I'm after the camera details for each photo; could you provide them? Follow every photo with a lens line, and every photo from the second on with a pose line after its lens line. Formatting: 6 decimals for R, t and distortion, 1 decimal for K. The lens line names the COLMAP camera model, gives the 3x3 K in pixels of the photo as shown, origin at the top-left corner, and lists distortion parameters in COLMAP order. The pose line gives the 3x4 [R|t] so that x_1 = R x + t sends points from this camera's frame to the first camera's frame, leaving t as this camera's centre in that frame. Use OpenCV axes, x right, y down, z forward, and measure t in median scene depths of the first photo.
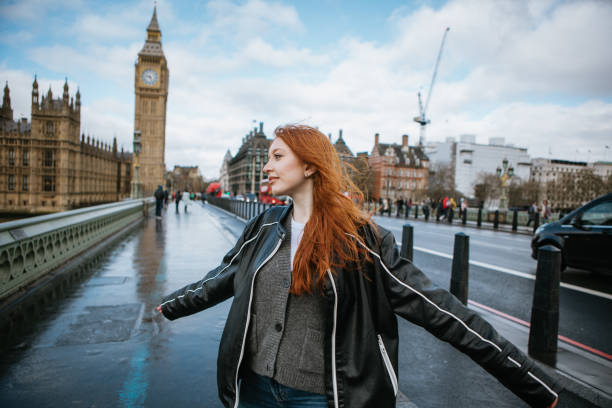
lens RADIAL K [[518.2, 0, 308.7], [0, 518.2, 202.9], [0, 0, 1]] dist [-0.076023, 0.106753]
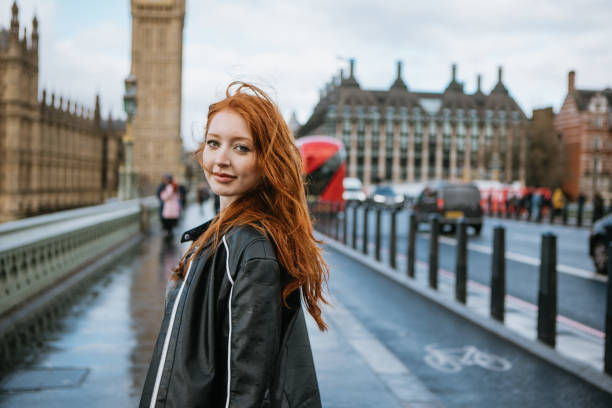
lens RADIAL K [[545.1, 0, 270.7], [0, 545.1, 197.5], [0, 0, 1]] dist [0.051944, -0.037431]
pose [[0.987999, -0.011044, -0.154066, -0.091271], [0.010498, 0.999935, -0.004354, -0.005907], [0.154104, 0.002684, 0.988051, 0.419108]]
